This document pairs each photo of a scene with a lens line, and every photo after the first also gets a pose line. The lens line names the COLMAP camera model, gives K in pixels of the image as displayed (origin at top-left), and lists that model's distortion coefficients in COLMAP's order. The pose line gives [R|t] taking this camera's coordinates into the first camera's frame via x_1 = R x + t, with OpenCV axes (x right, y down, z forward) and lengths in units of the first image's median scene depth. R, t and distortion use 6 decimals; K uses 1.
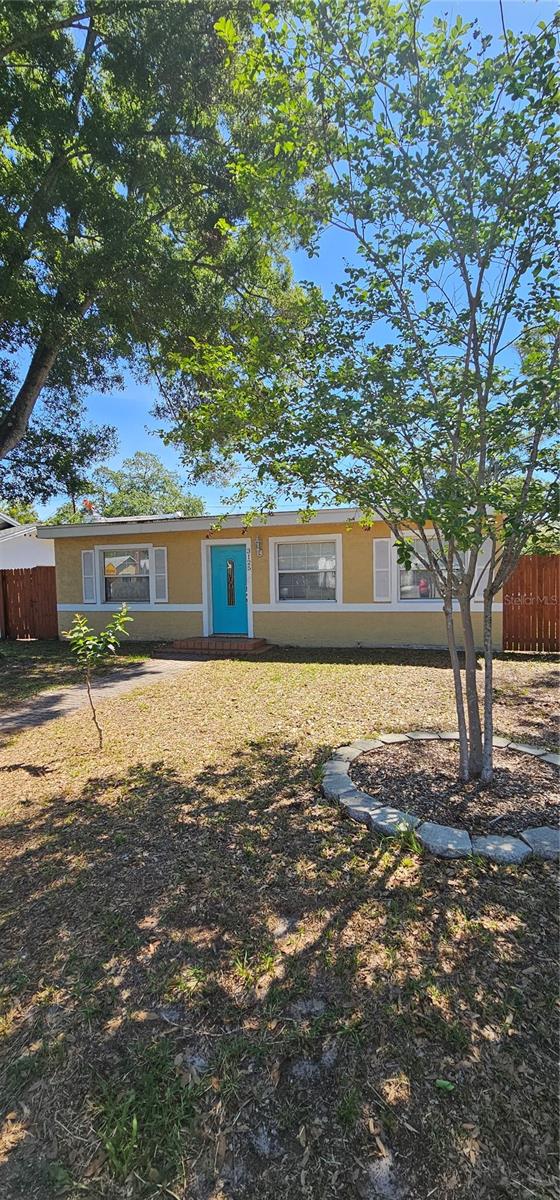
lens RADIAL K [[490.4, 0, 280.6], [0, 490.4, 602.6], [0, 0, 1]] dist [-0.000063, 0.000071]
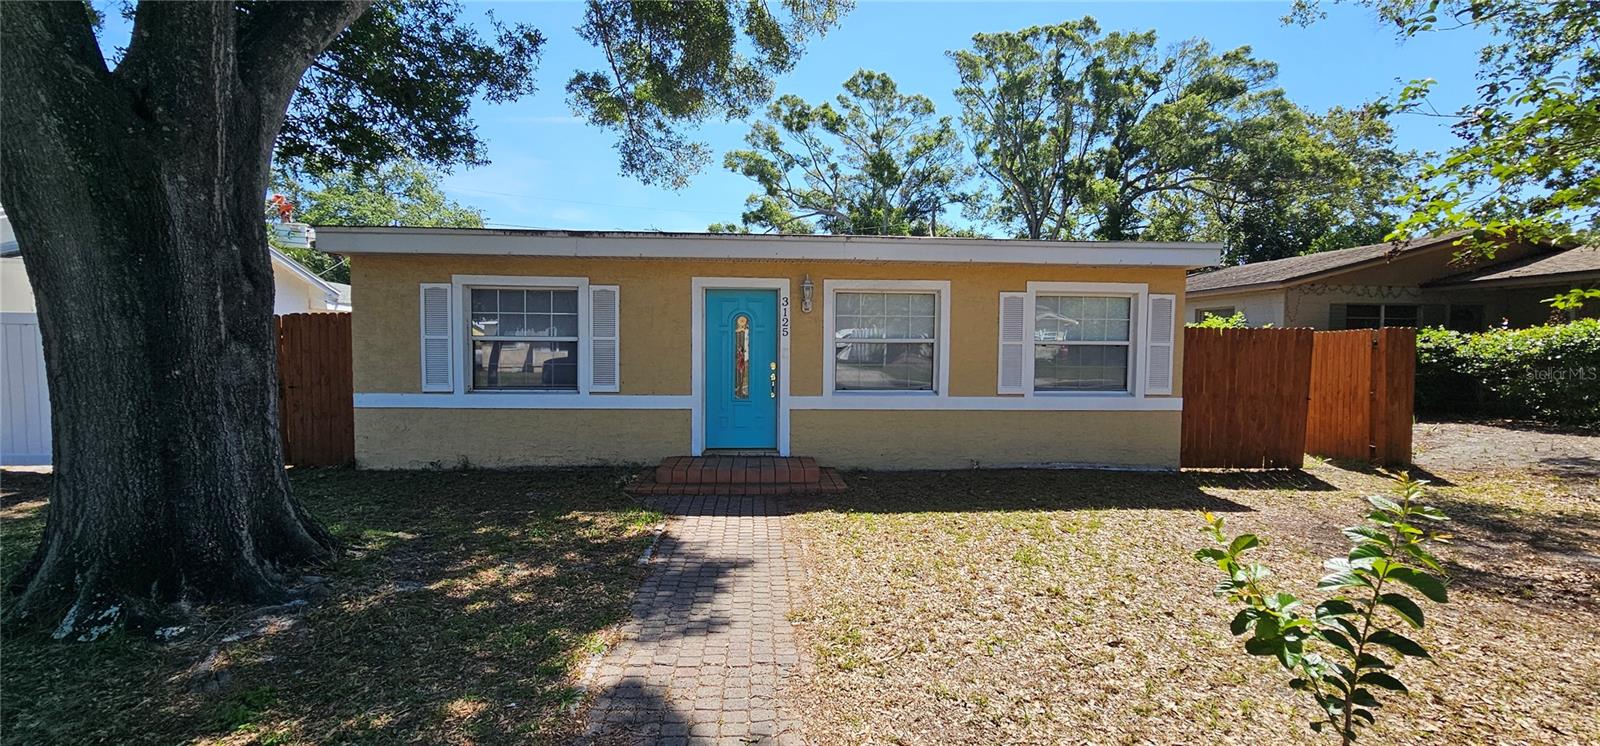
lens RADIAL K [[653.8, 0, 800.2], [0, 653.8, 369.7], [0, 0, 1]] dist [-0.000063, 0.000071]
pose [[0.940525, 0.013163, 0.339469, -0.292704], [-0.010622, 0.999900, -0.009341, -0.019924], [-0.339558, 0.005180, 0.940571, 0.282272]]
